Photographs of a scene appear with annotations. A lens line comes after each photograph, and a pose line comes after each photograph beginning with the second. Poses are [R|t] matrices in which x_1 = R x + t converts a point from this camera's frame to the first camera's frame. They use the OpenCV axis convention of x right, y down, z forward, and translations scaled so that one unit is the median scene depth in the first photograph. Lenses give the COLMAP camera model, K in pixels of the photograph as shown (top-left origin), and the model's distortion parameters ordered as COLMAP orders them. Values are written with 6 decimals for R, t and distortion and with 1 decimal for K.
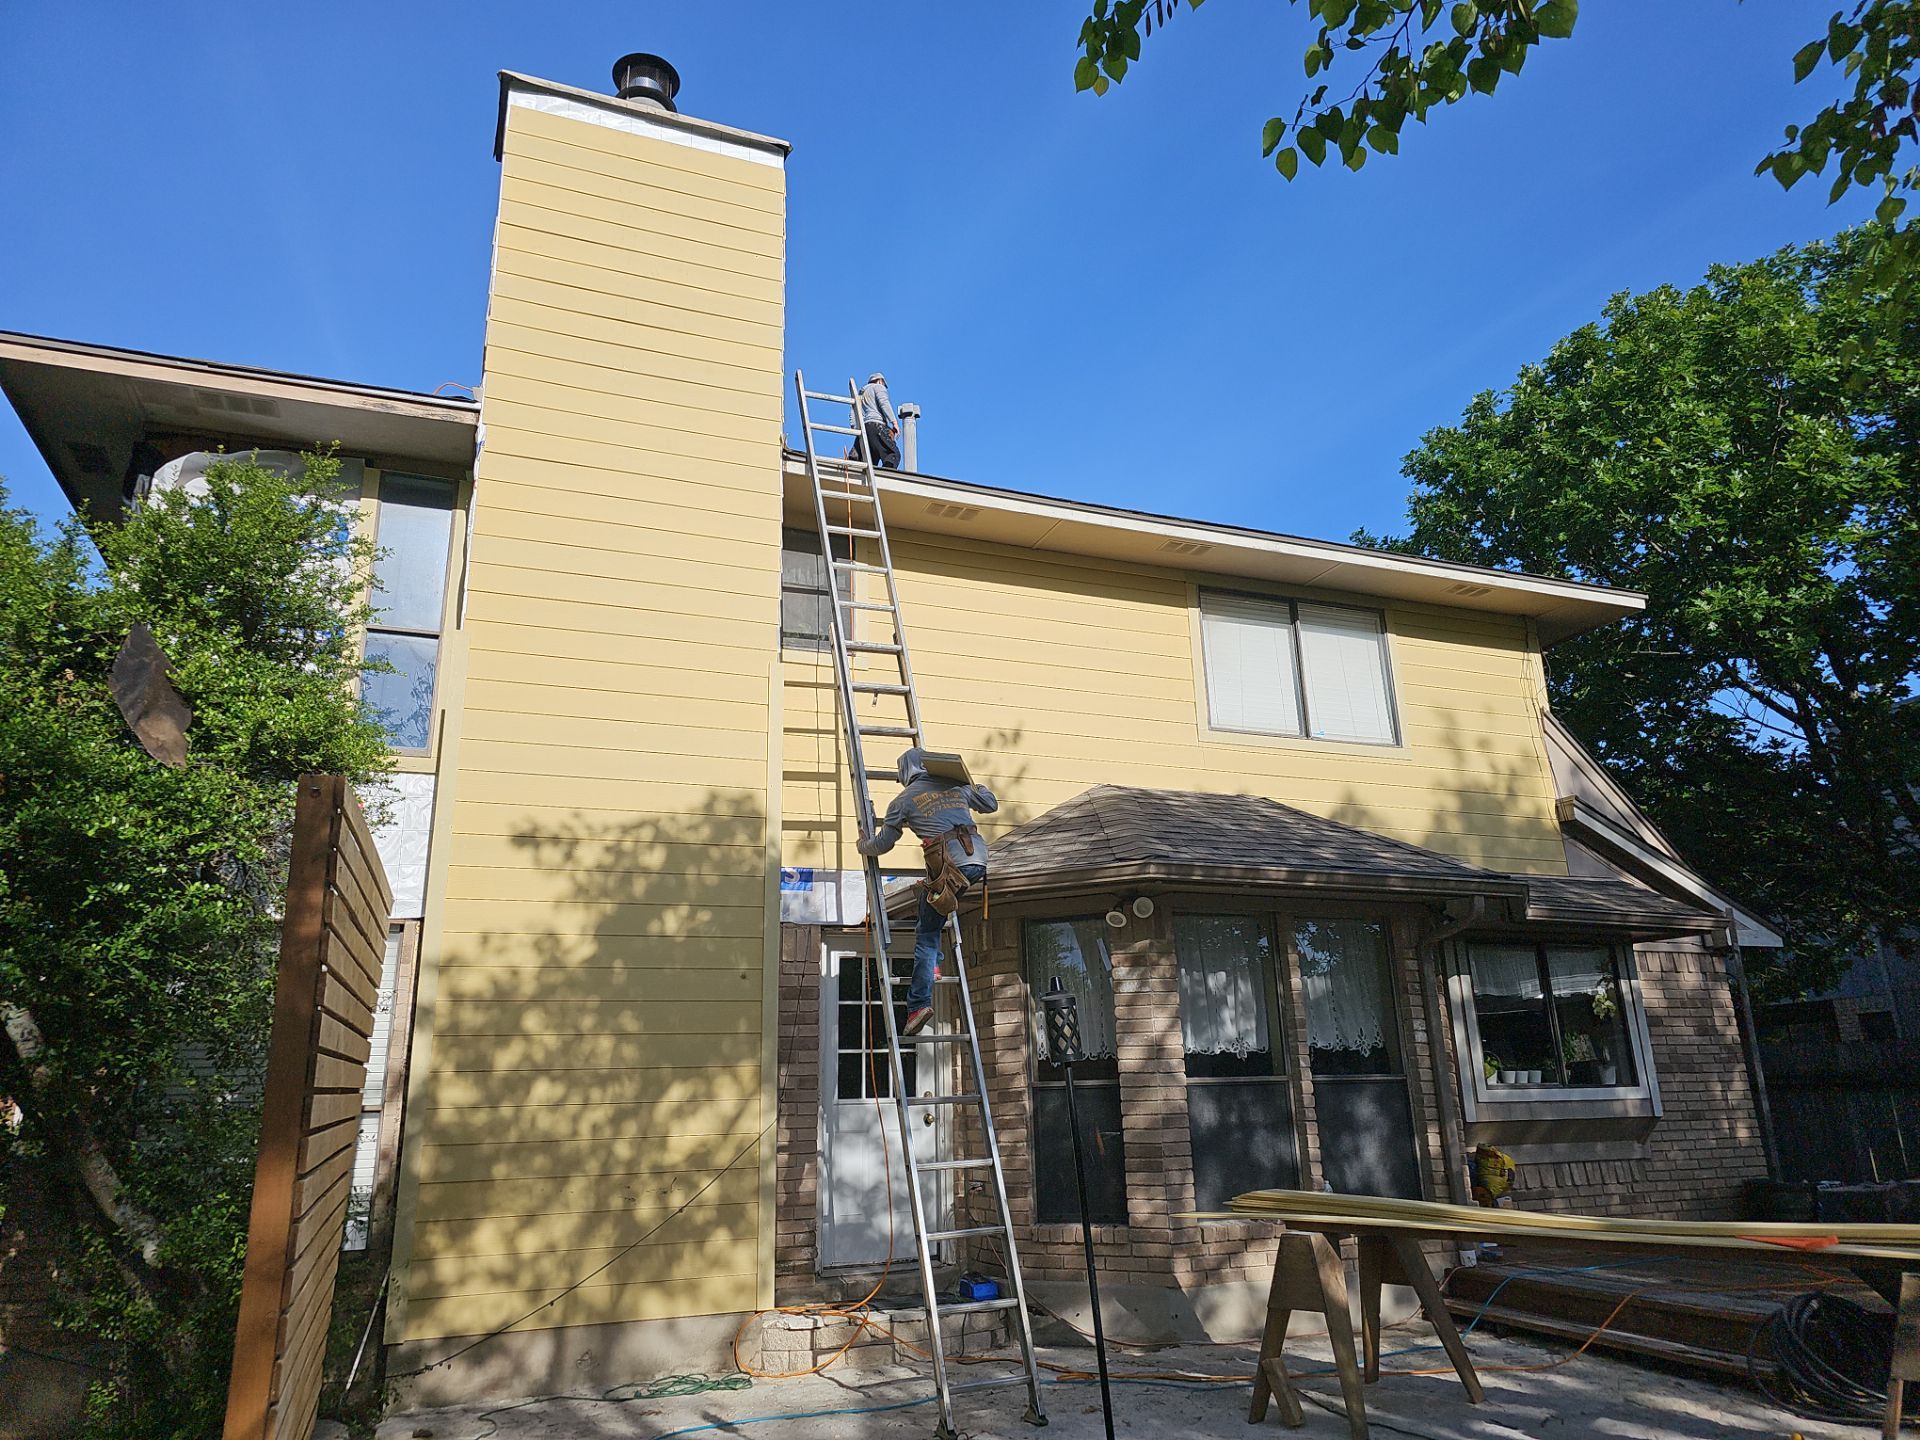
lens RADIAL K [[1275.8, 0, 962.4], [0, 1275.8, 717.3], [0, 0, 1]] dist [0.048830, -0.046118]
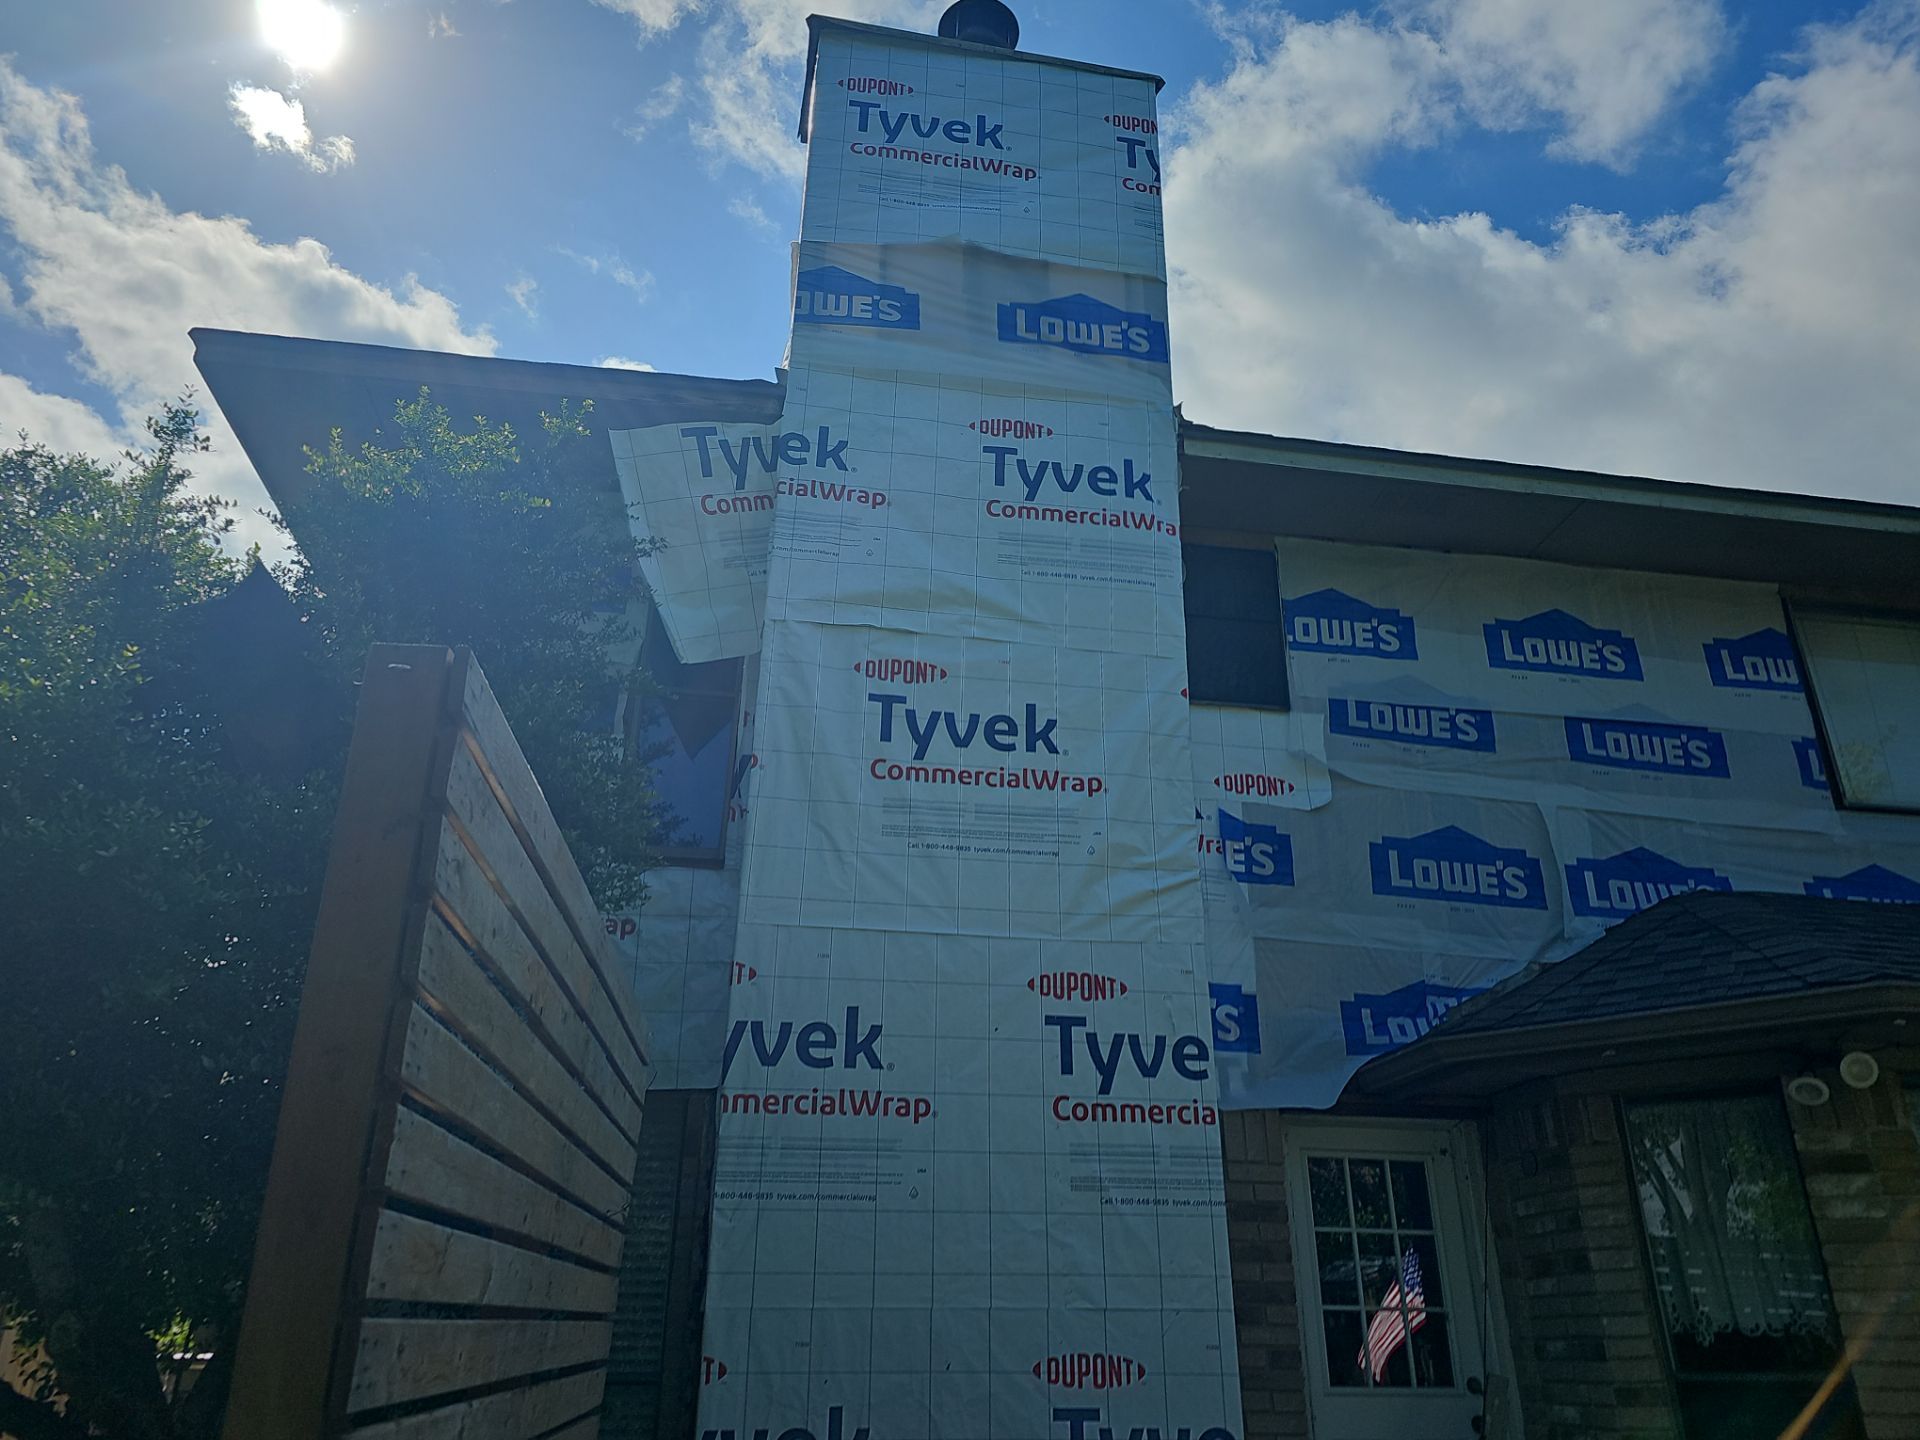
lens RADIAL K [[1354.0, 0, 962.6], [0, 1354.0, 731.6], [0, 0, 1]] dist [0.008635, -0.000803]
pose [[0.976422, -0.058328, -0.207842, -0.107440], [0.029235, 0.989664, -0.140391, 0.060404], [0.213883, 0.131004, 0.968035, 0.244783]]
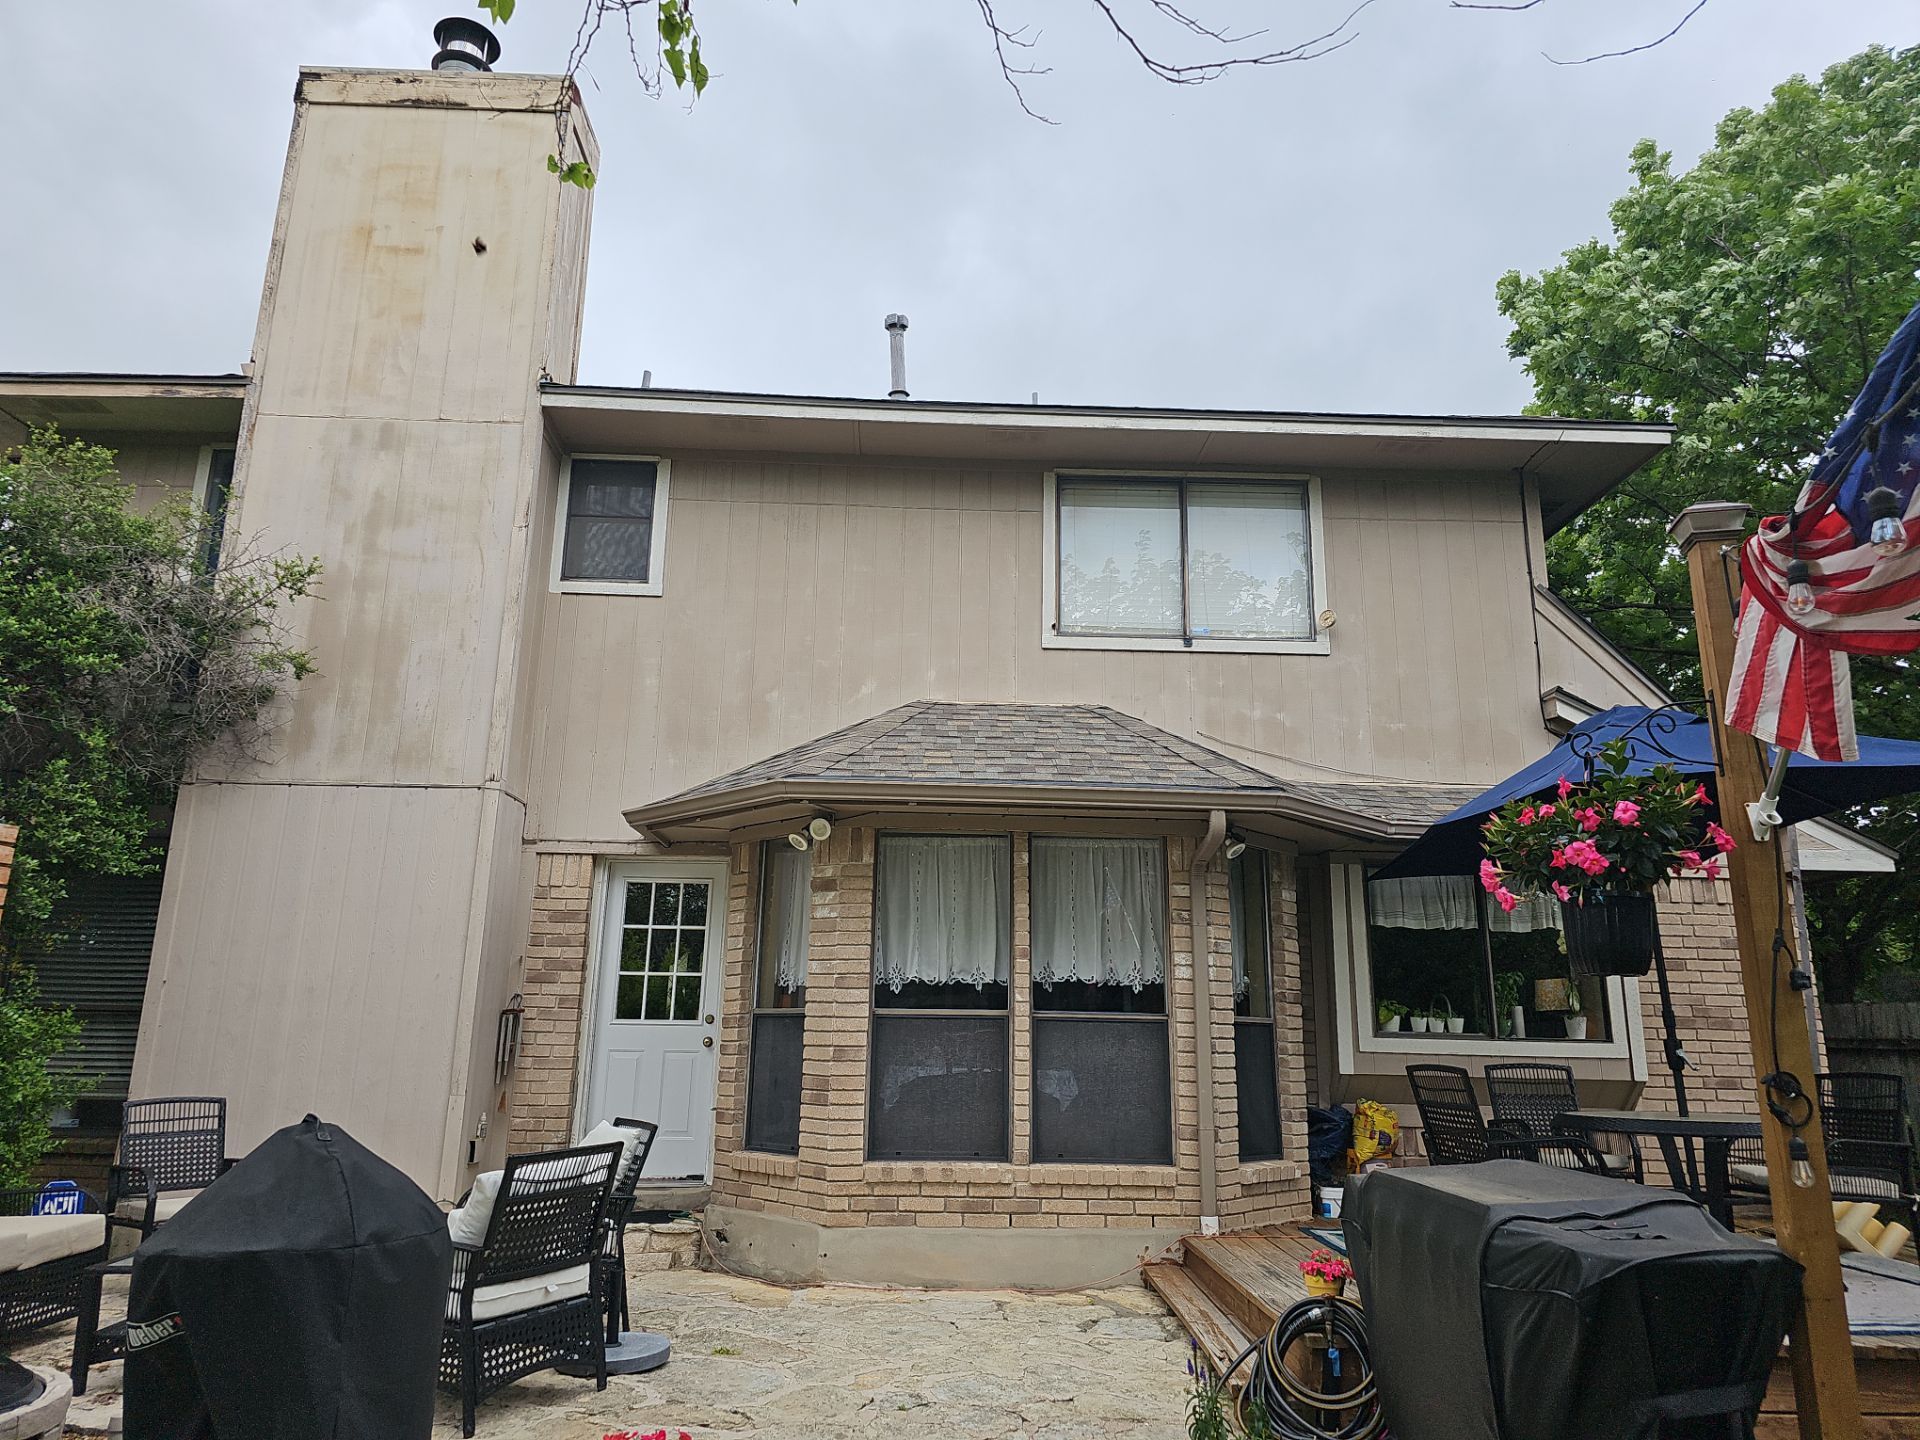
lens RADIAL K [[1275.8, 0, 962.4], [0, 1275.8, 717.3], [0, 0, 1]] dist [0.048830, -0.046118]
pose [[0.940050, -0.041801, -0.338464, 0.484467], [0.059727, 0.997300, 0.042717, 0.028600], [0.335765, -0.060372, 0.940009, 0.136302]]
